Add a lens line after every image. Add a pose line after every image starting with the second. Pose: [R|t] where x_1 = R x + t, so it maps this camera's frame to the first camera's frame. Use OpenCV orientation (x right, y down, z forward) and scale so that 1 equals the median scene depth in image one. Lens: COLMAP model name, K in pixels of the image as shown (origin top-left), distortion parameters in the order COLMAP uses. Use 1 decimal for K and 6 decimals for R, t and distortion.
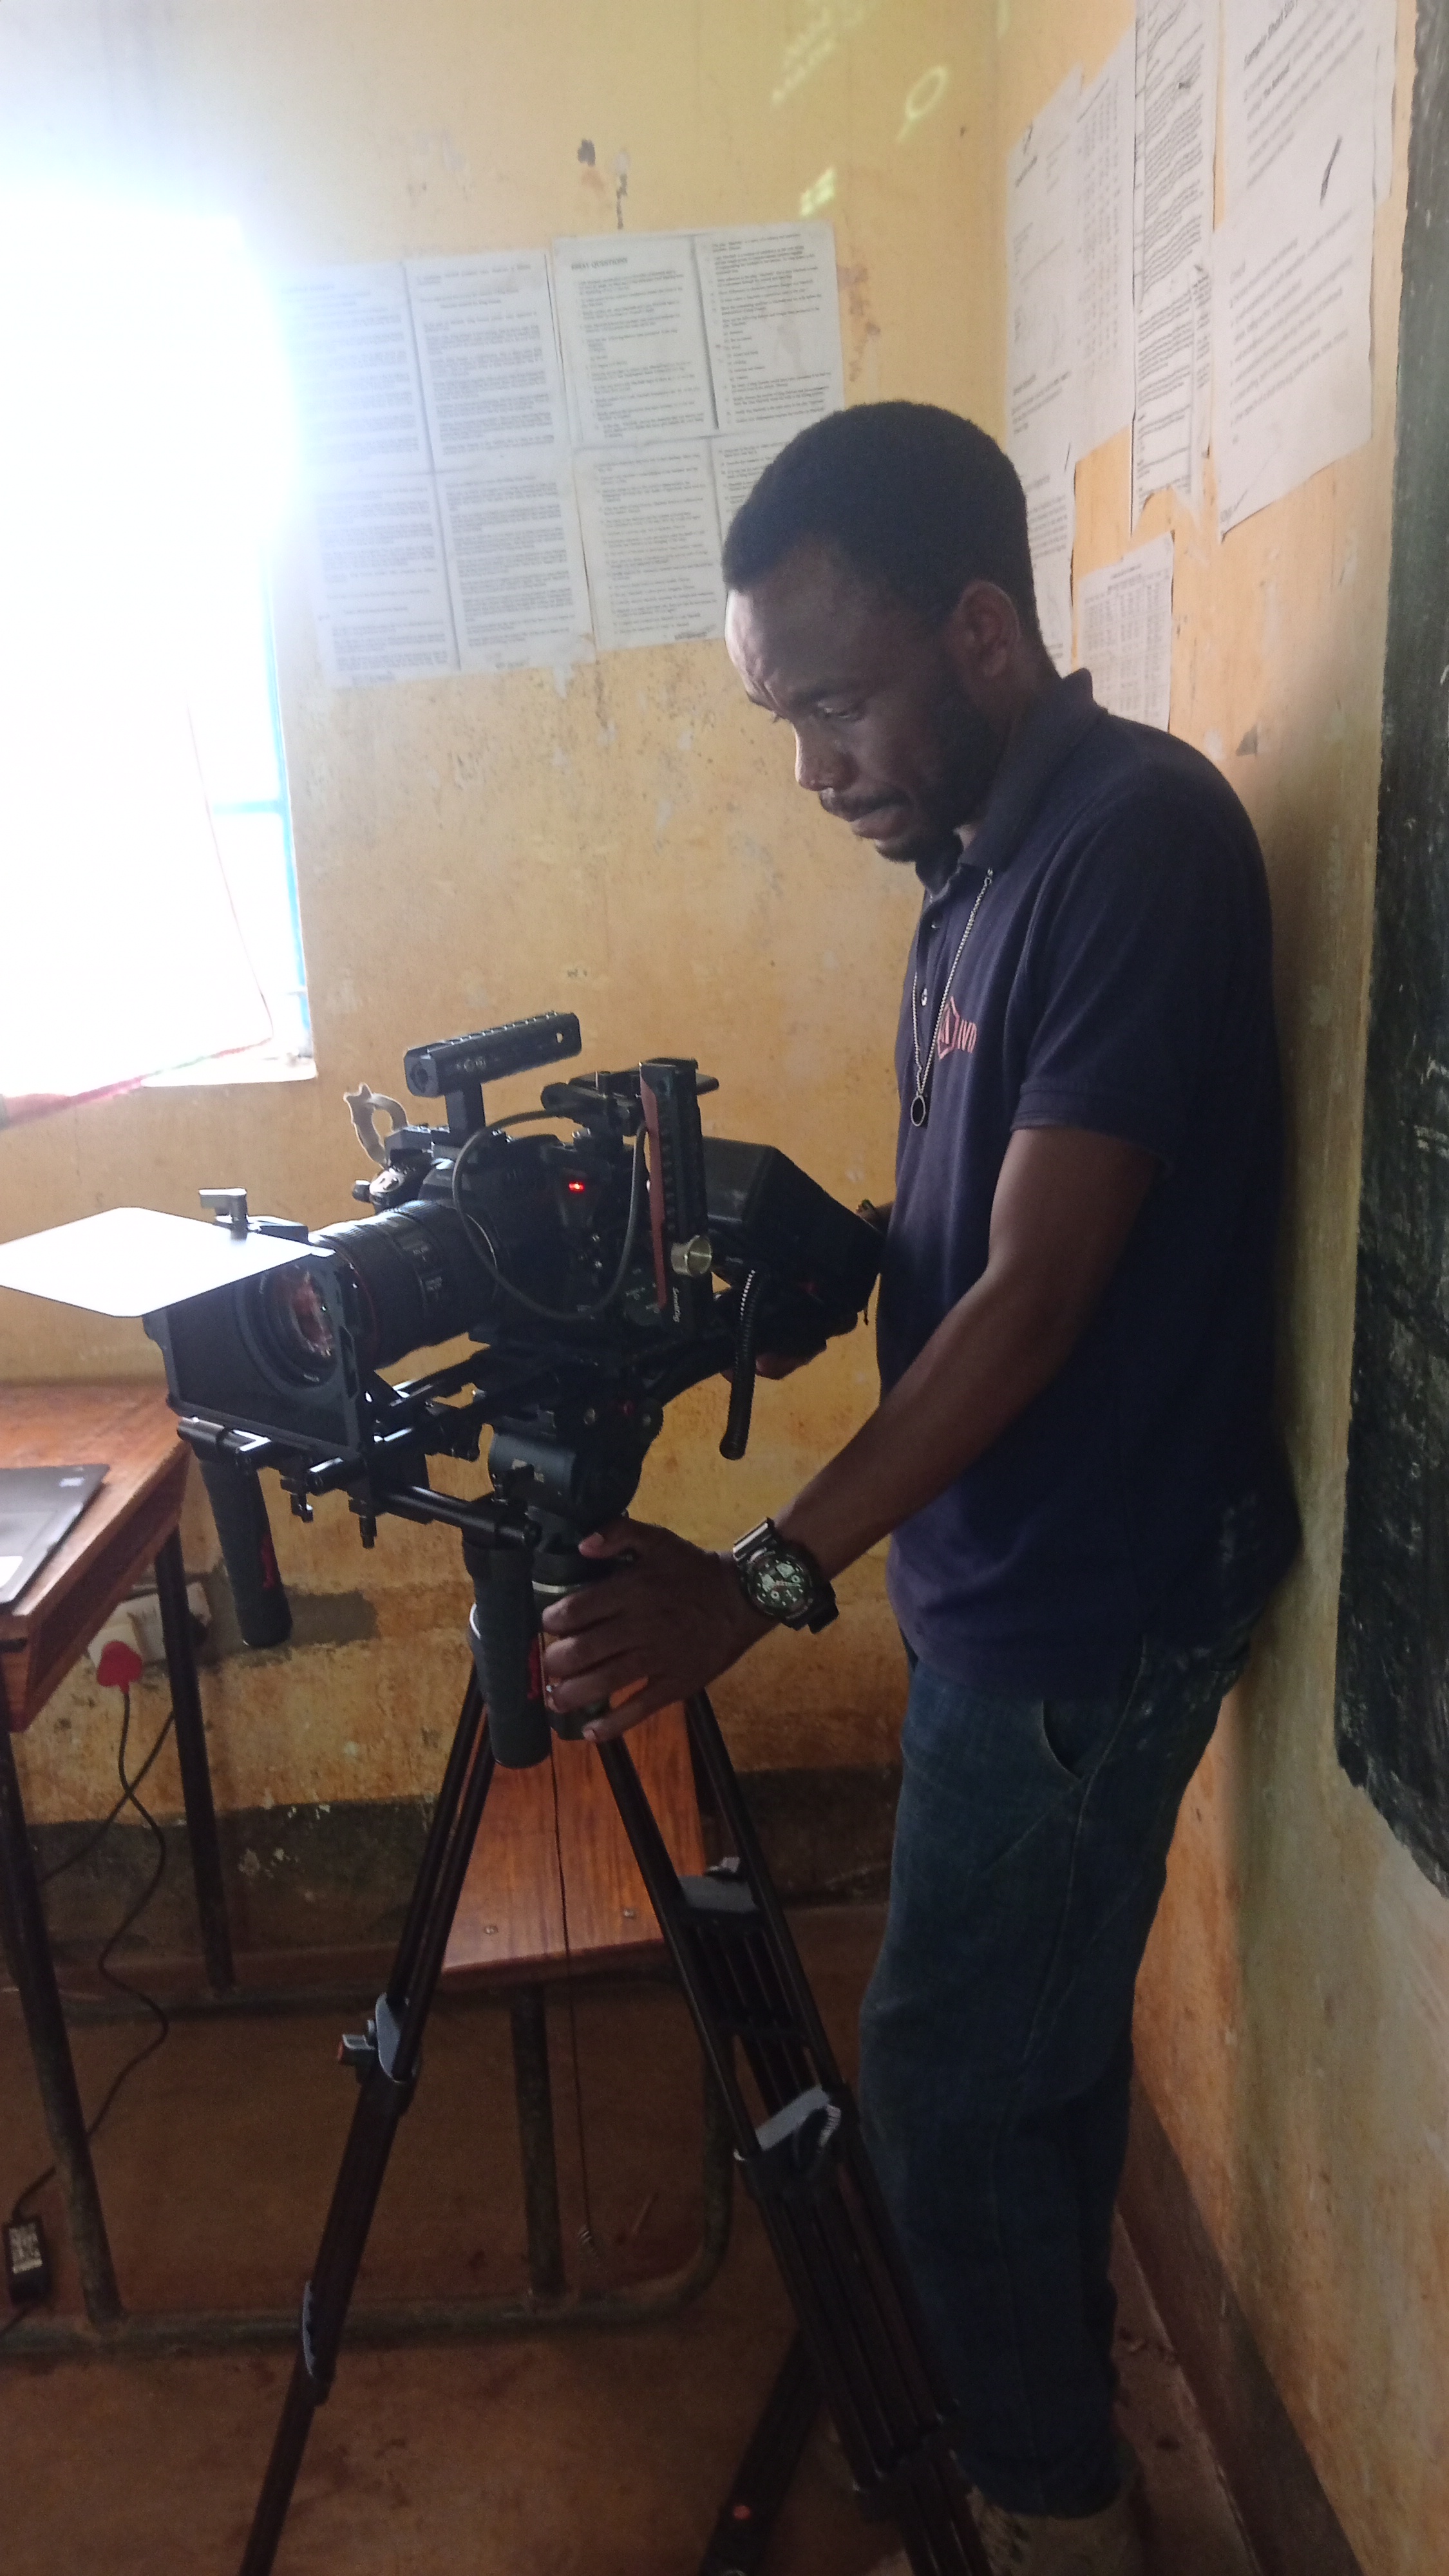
lens RADIAL K [[2162.6, 0, 805.7], [0, 2162.6, 1286.9], [0, 0, 1]] dist [0.090193, -0.178167]
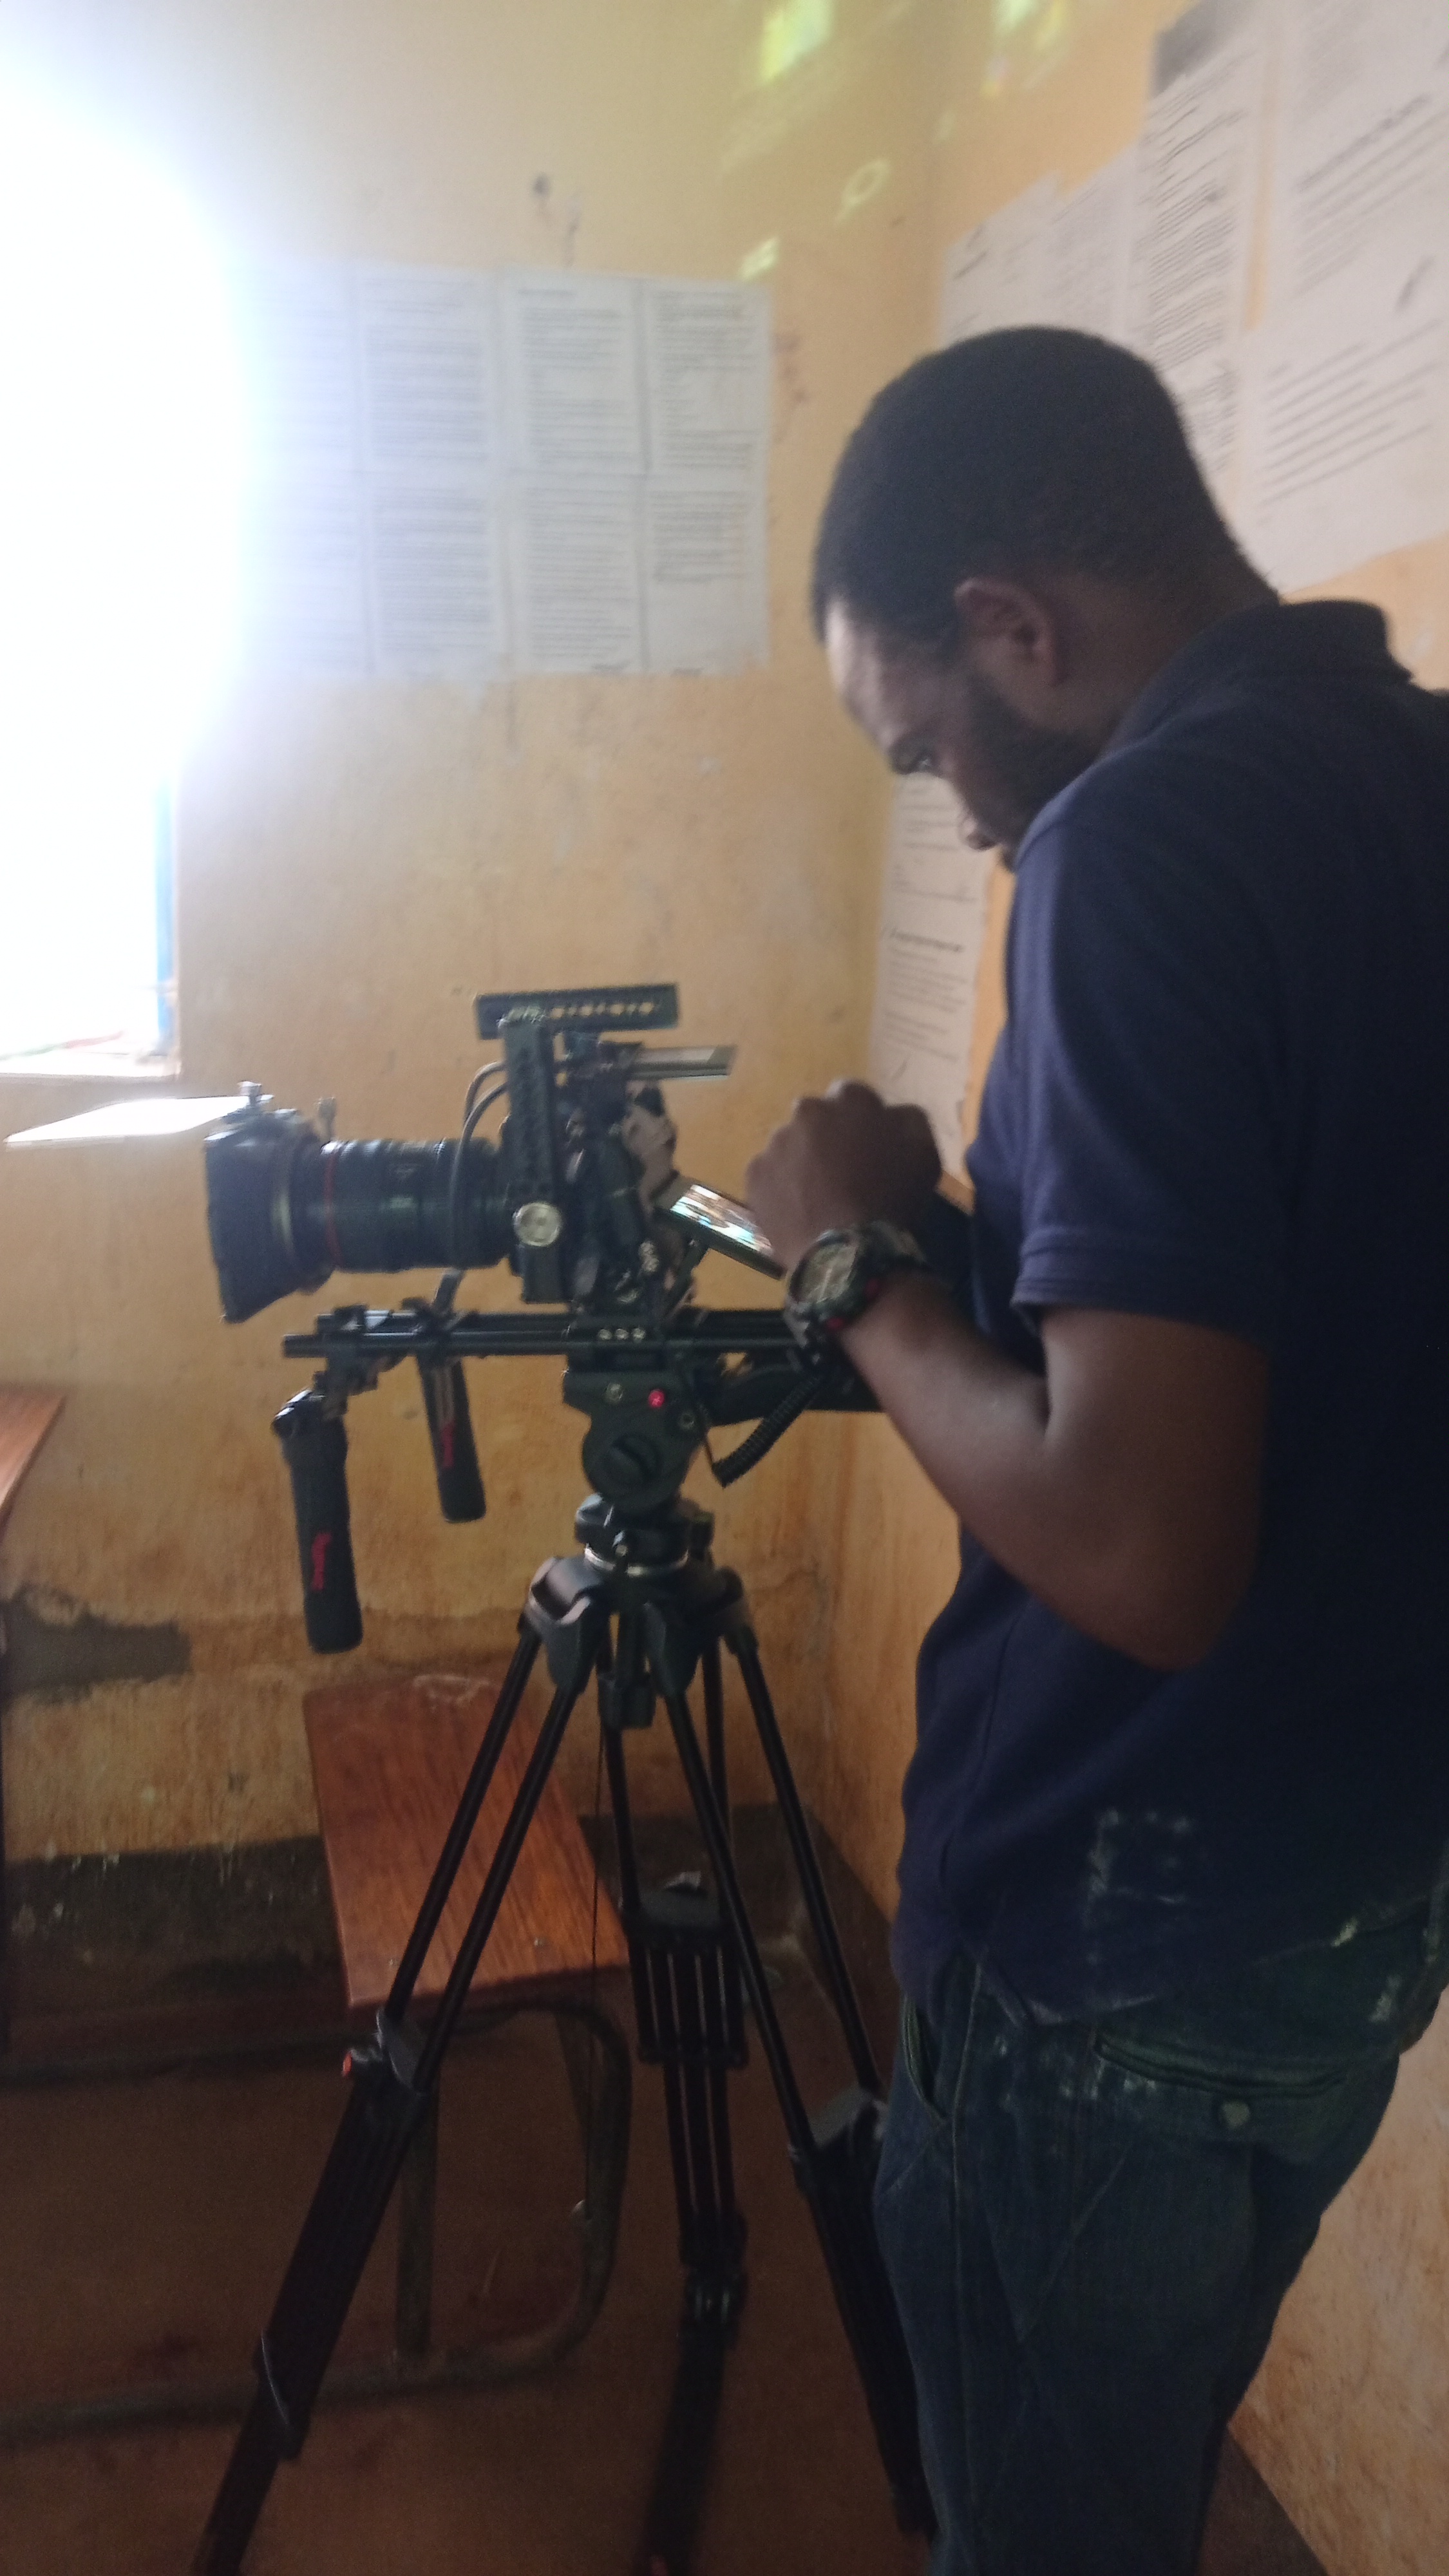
lens RADIAL K [[2168.9, 0, 724.5], [0, 2168.9, 1288.0], [0, 0, 1]] dist [0.111571, -0.221110]
pose [[0.976791, 0.051964, 0.207794, -0.198830], [-0.039844, 0.997275, -0.062097, 0.049341], [-0.210455, 0.052376, 0.976200, 0.014061]]
